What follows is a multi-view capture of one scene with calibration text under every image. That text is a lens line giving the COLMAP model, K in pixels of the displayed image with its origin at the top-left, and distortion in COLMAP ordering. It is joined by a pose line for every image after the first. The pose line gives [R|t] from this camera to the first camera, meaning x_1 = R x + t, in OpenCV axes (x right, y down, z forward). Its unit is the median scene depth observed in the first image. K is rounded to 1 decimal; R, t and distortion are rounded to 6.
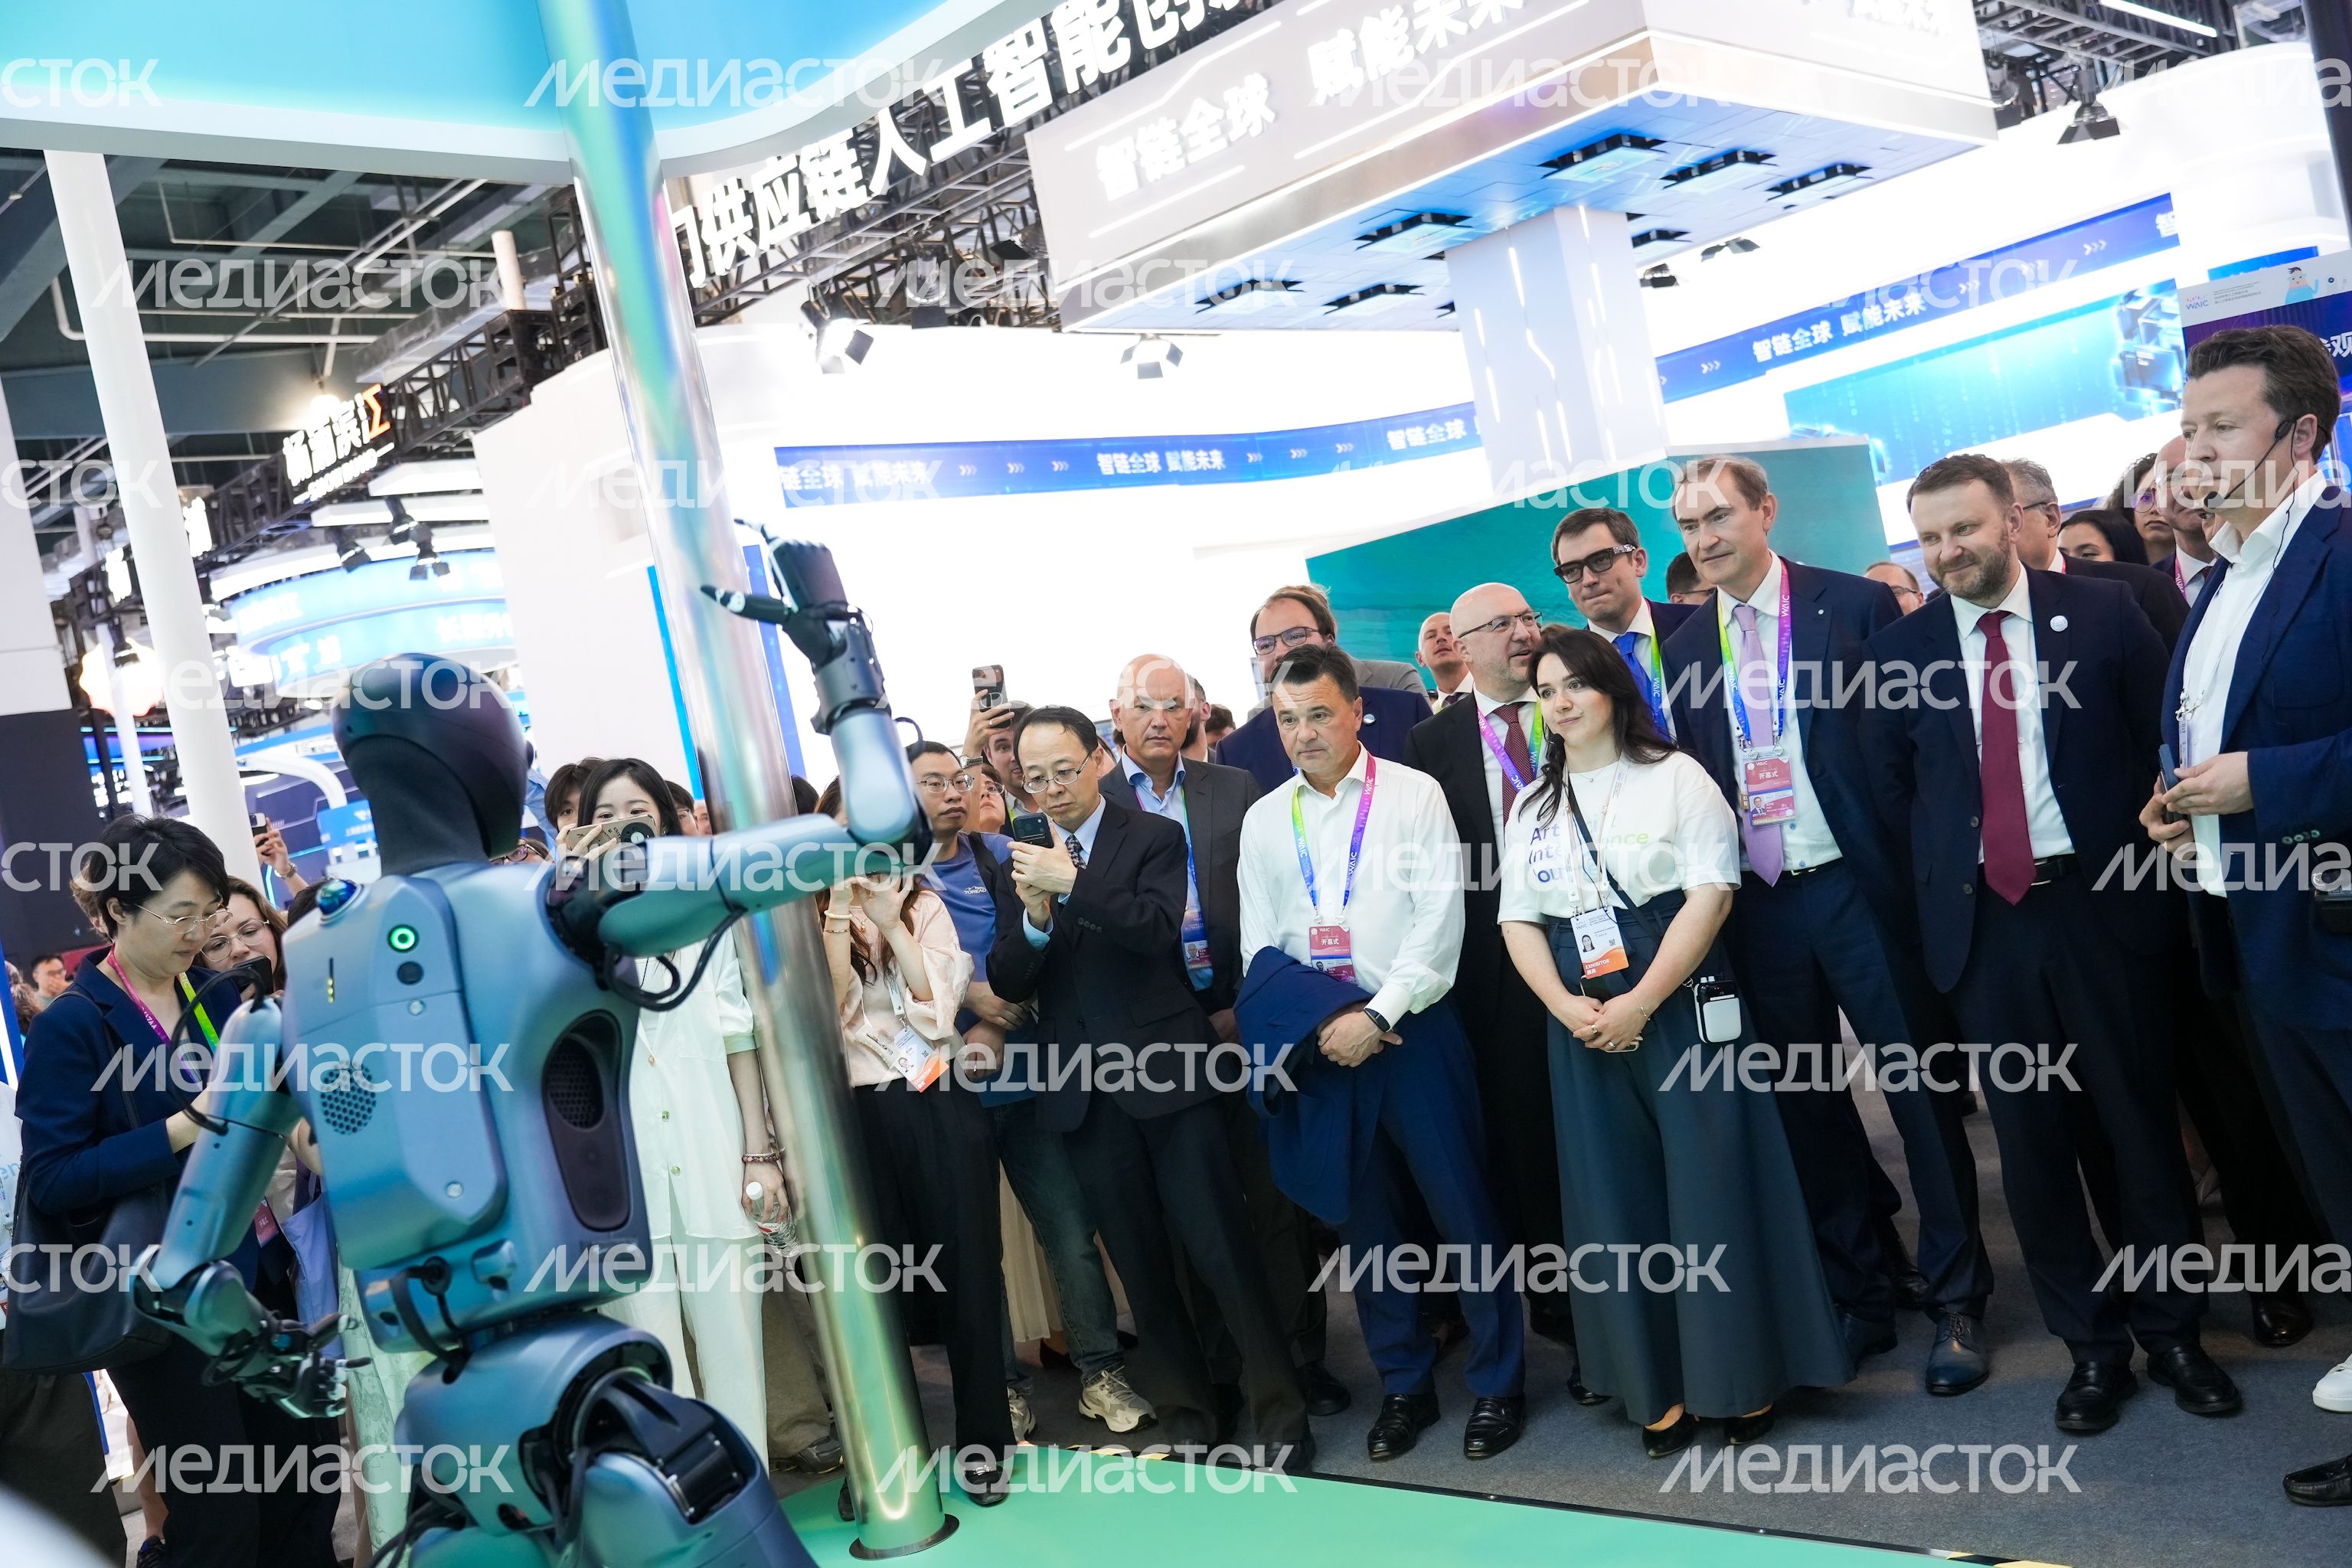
lens RADIAL K [[2066.1, 0, 1176.0], [0, 2066.1, 784.0], [0, 0, 1]] dist [0.011010, 0.008410]
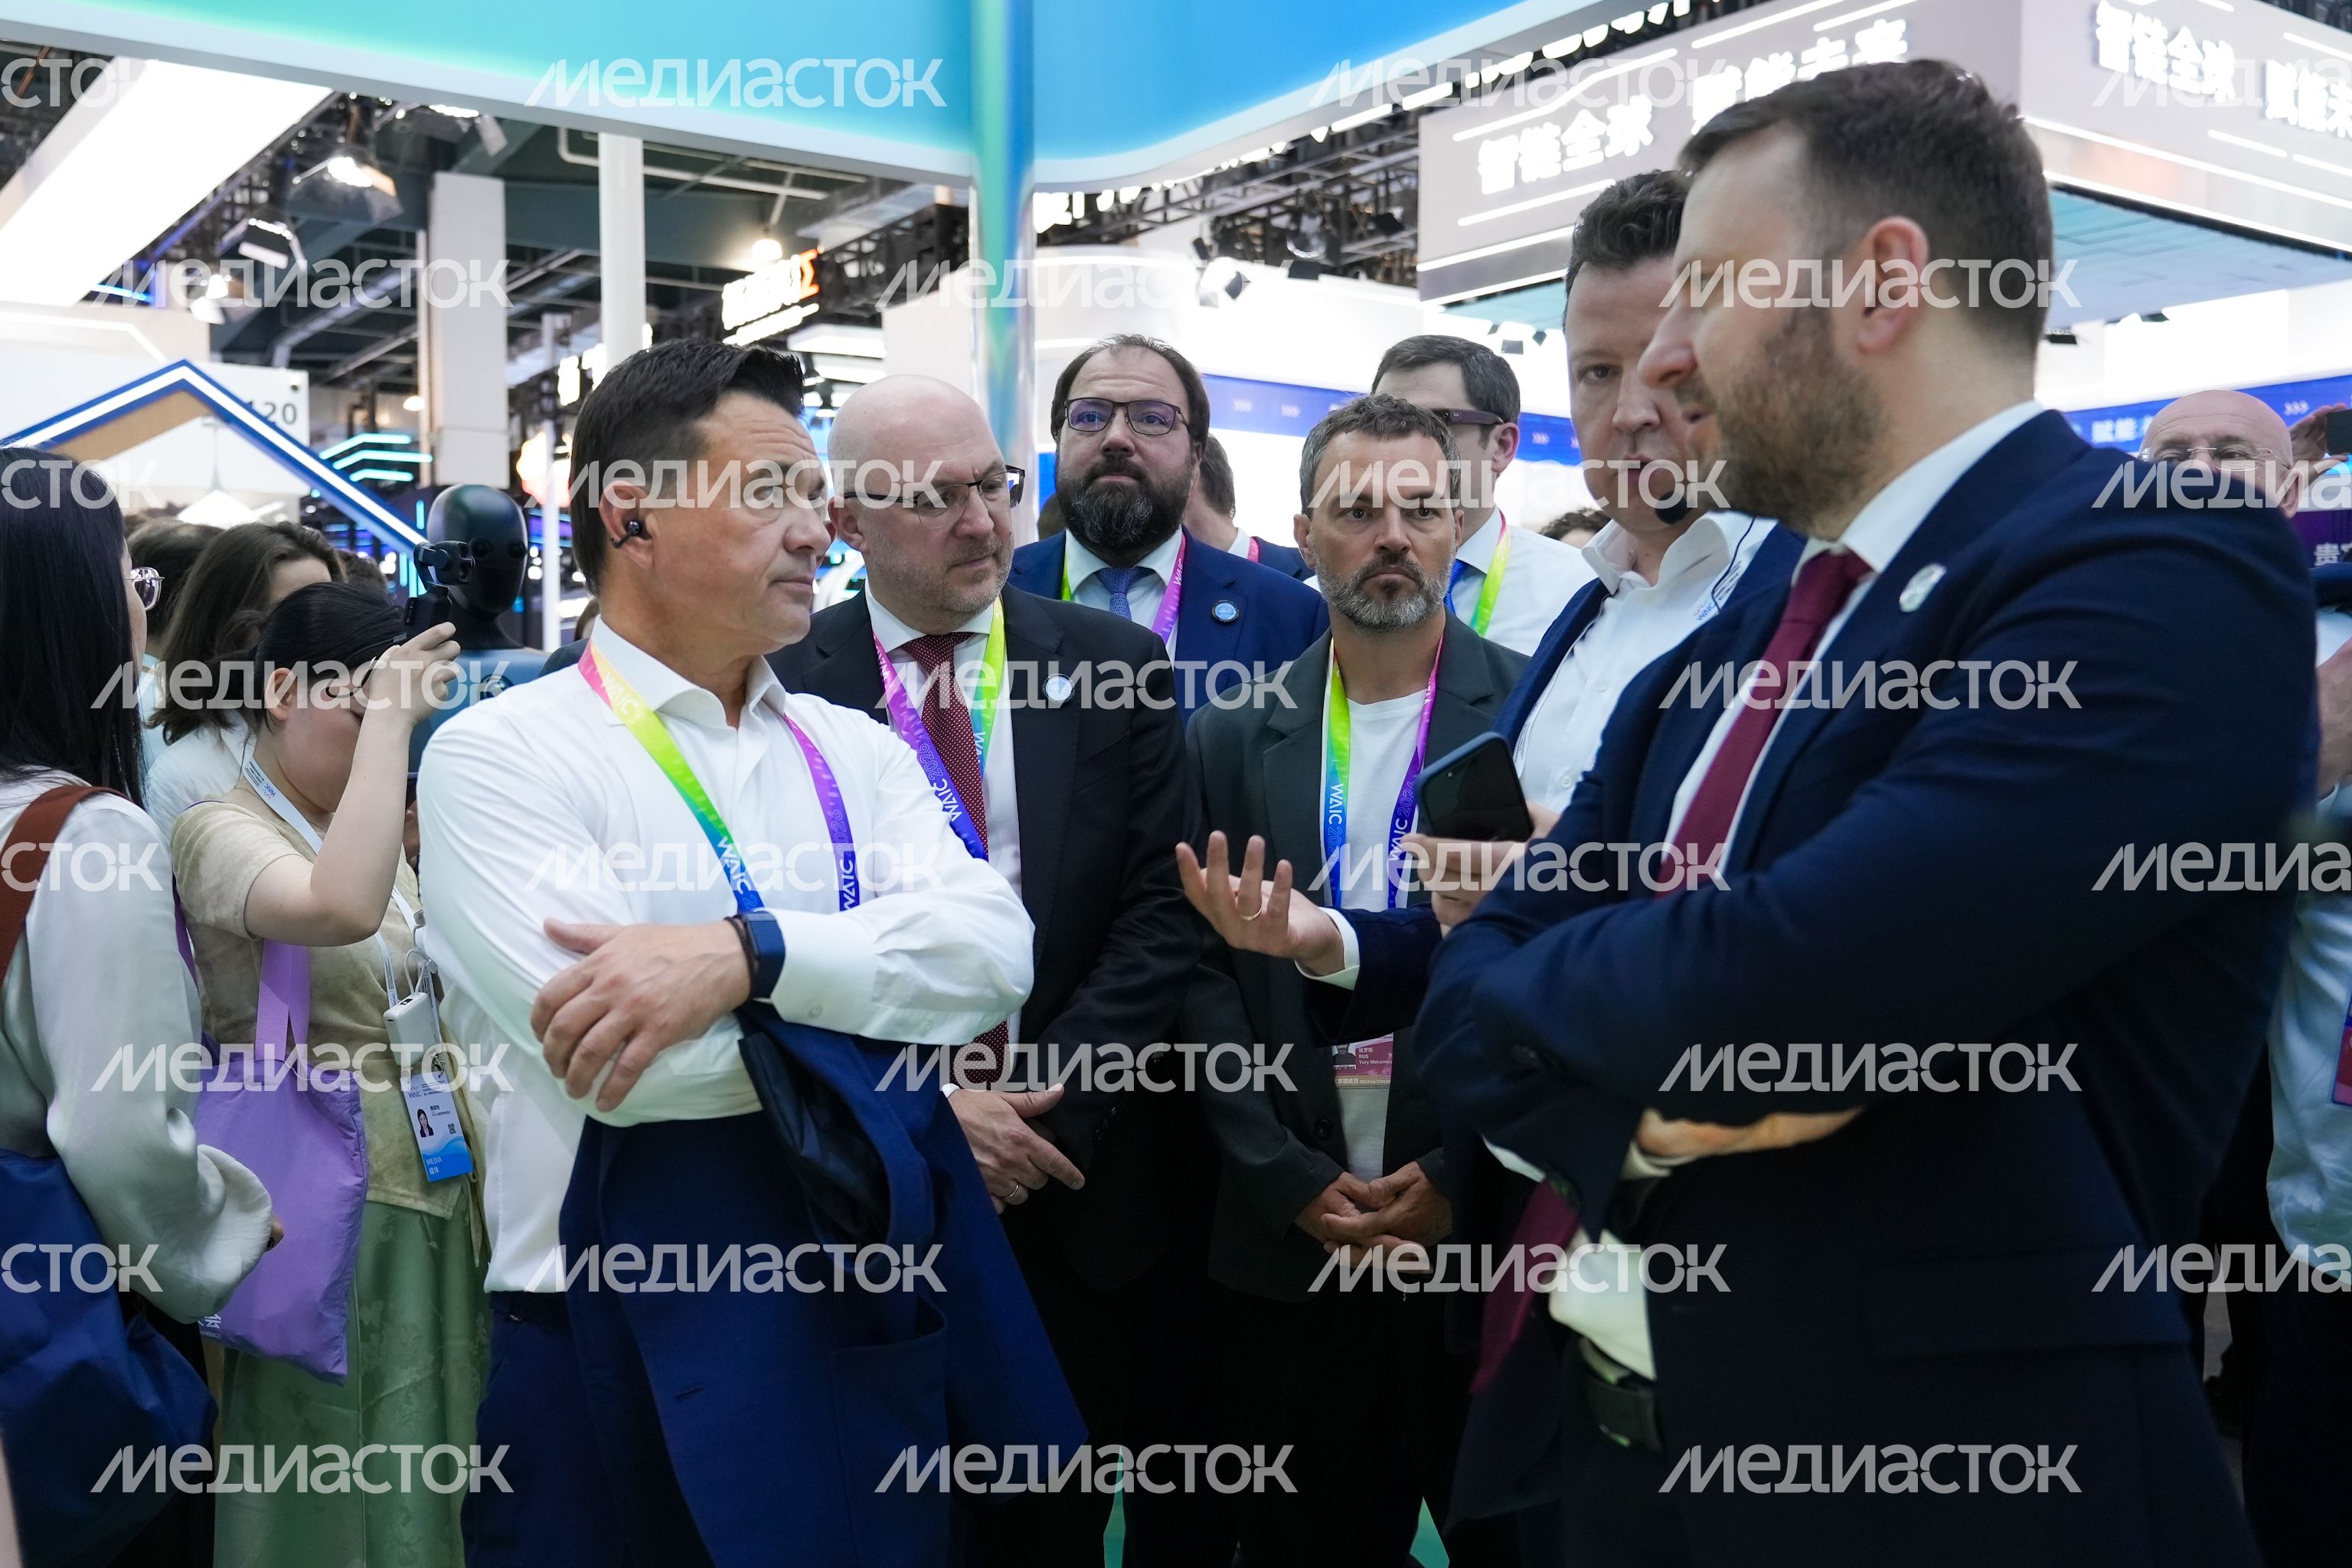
lens RADIAL K [[2241.8, 0, 1176.0], [0, 2241.8, 784.0], [0, 0, 1]] dist [-0.005541, -0.015645]
pose [[0.966578, 0.195597, -0.165739, 0.059319], [-0.190706, 0.980611, 0.045088, -0.003212], [0.171345, -0.011974, 0.985138, -0.158325]]
